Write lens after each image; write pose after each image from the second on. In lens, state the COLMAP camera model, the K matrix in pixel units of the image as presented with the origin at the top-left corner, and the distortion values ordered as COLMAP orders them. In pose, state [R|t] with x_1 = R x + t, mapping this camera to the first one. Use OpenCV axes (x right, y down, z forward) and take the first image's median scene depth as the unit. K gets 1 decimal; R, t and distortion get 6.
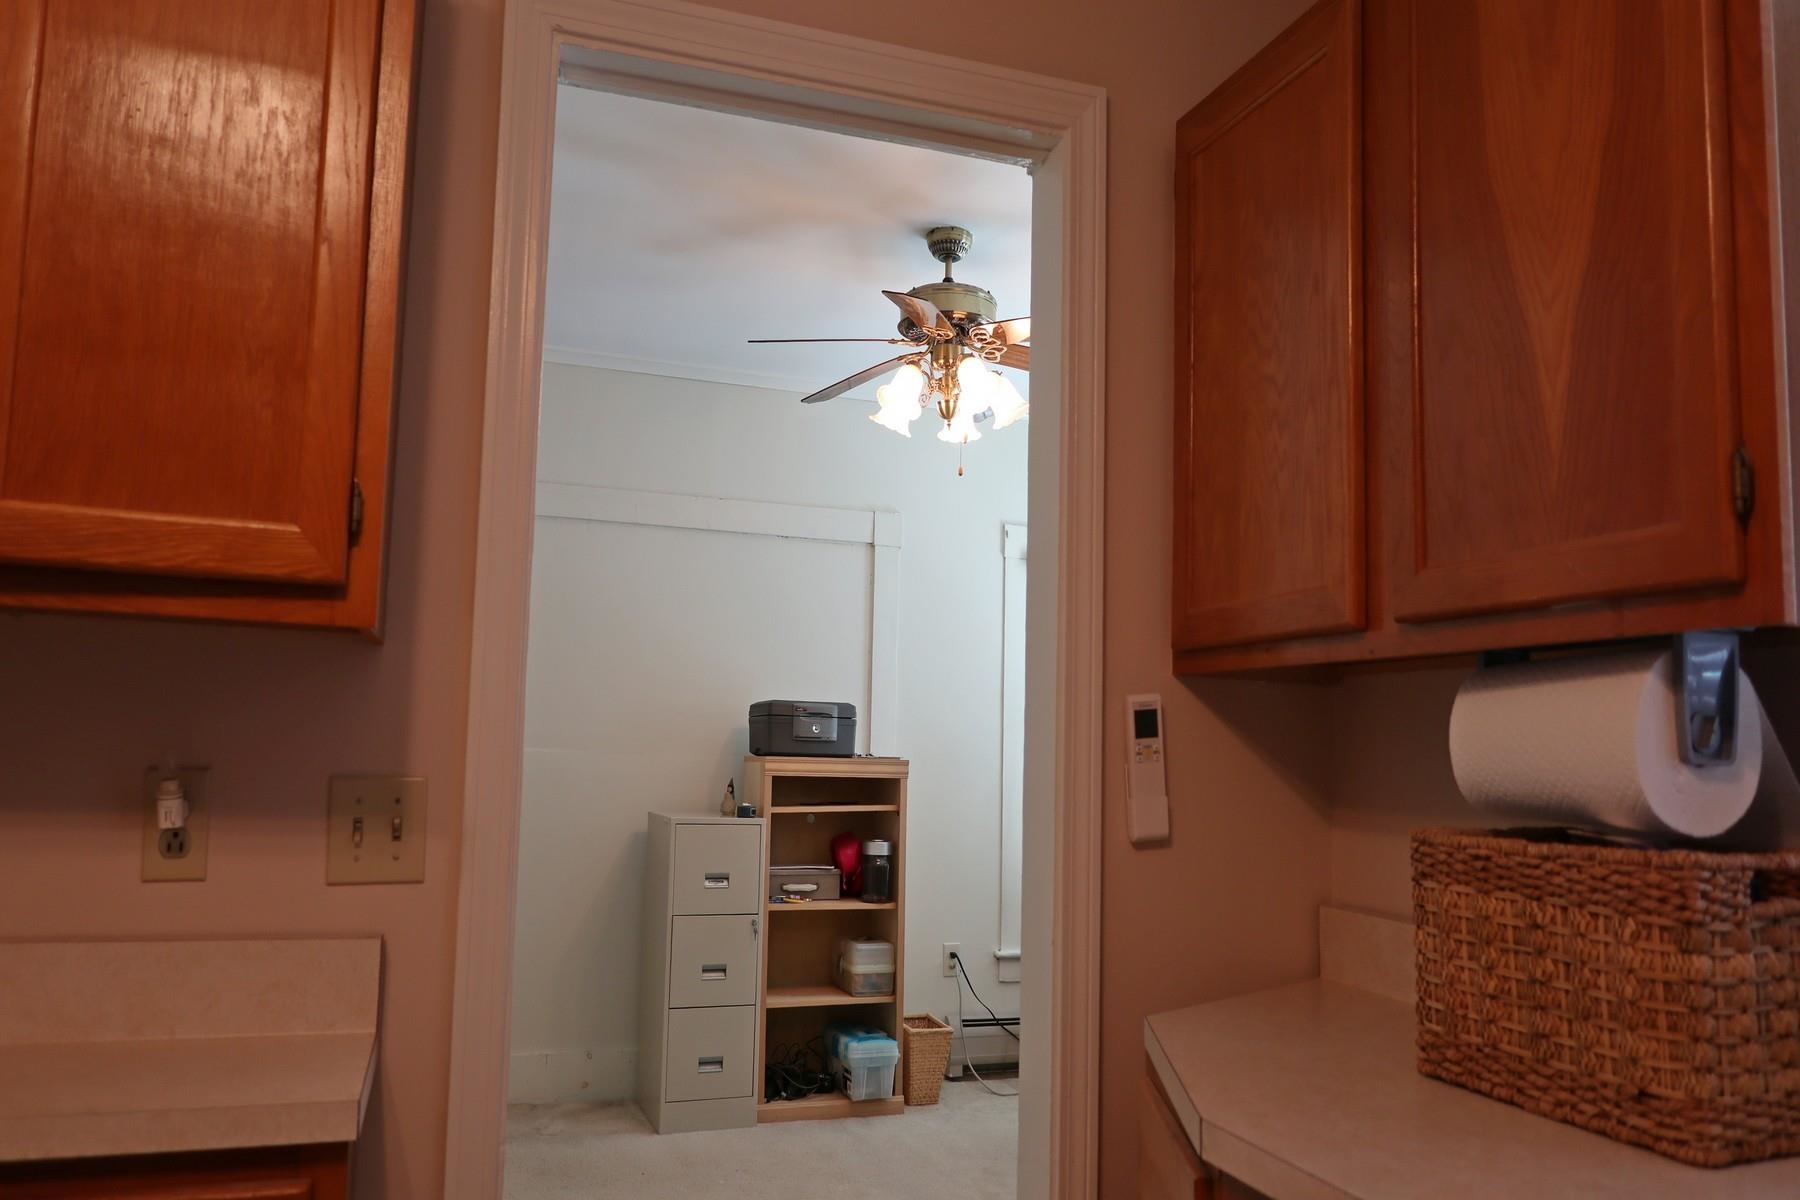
lens RADIAL K [[1225.1, 0, 897.8], [0, 1225.1, 565.4], [0, 0, 1]] dist [-0.006484, -0.002630]
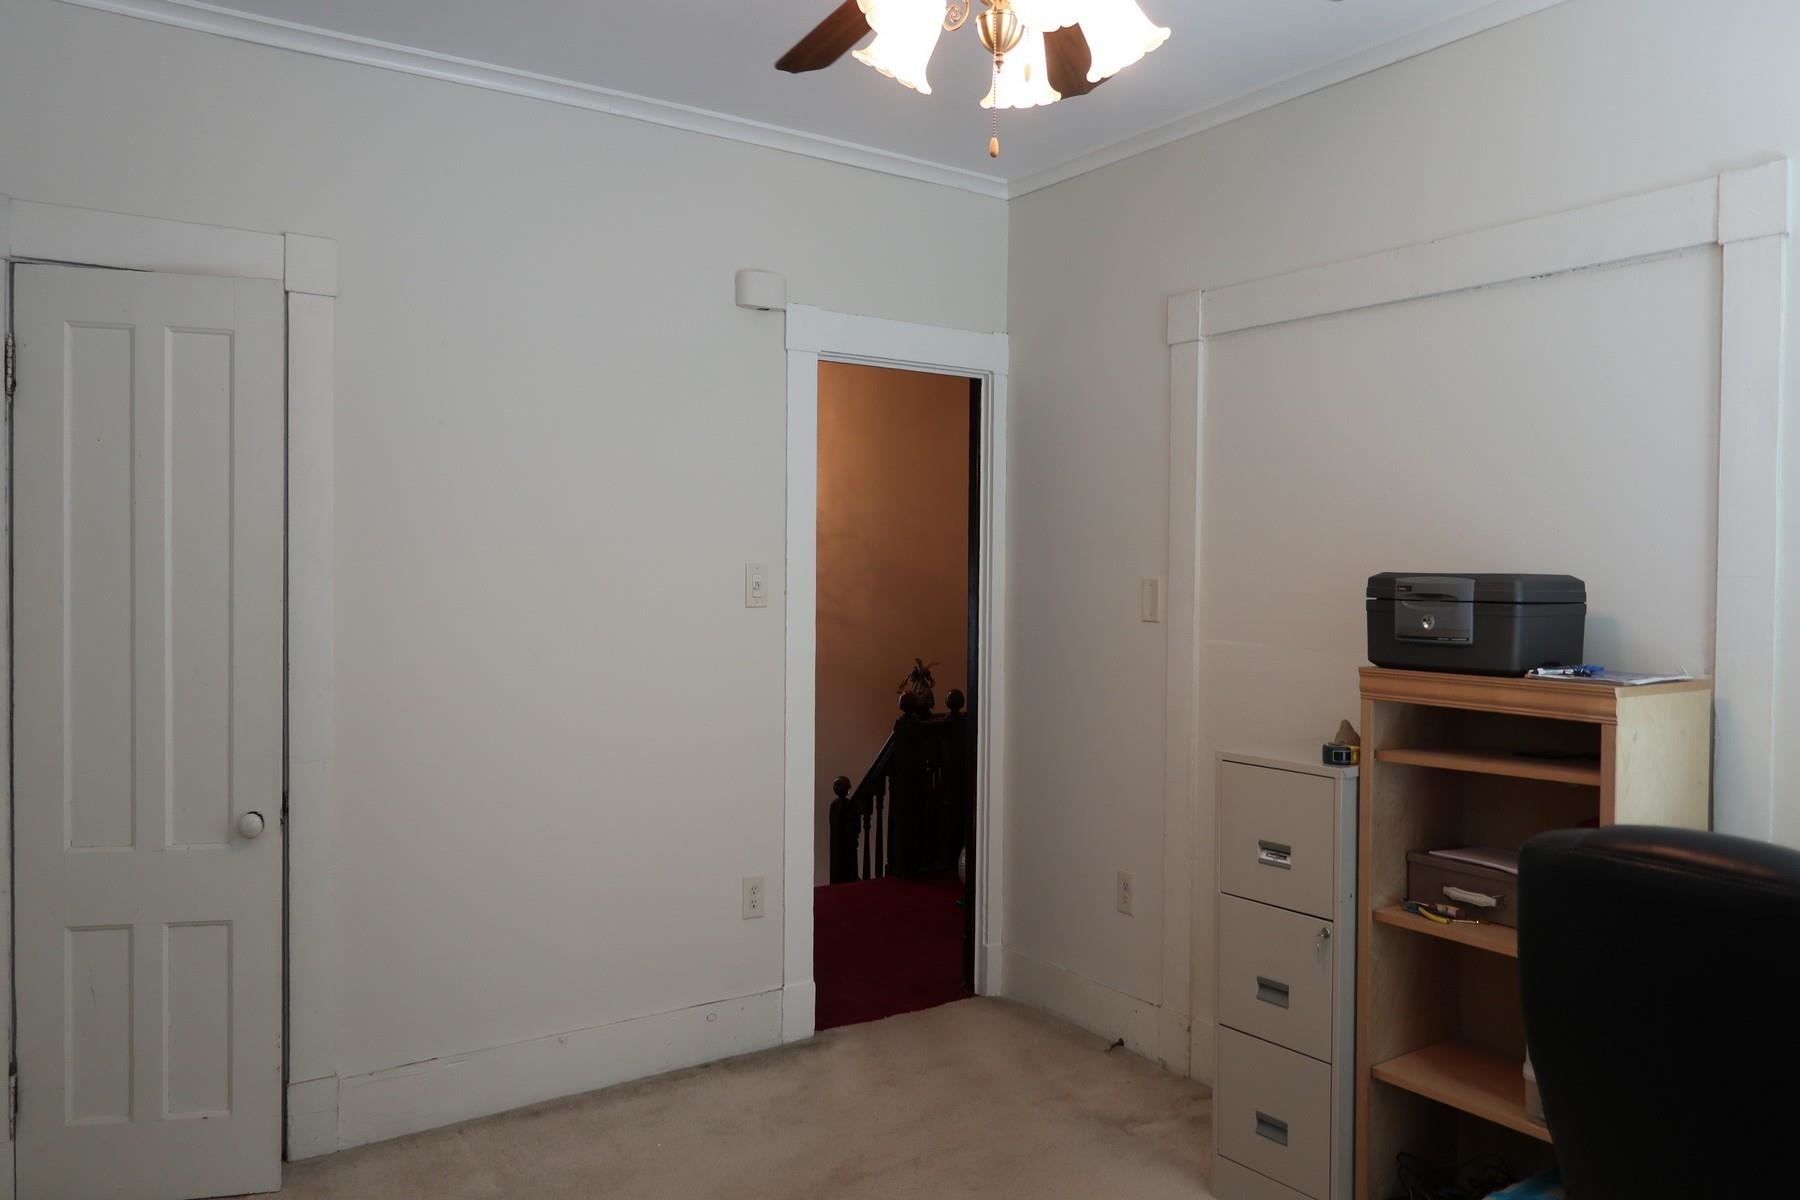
lens RADIAL K [[1225.1, 0, 897.8], [0, 1225.1, 565.4], [0, 0, 1]] dist [-0.006484, -0.002630]
pose [[0.319671, -0.016290, -0.947389, 0.376645], [0.129806, 0.991178, 0.026756, 0.061167], [0.938595, -0.131530, 0.318965, 0.593775]]
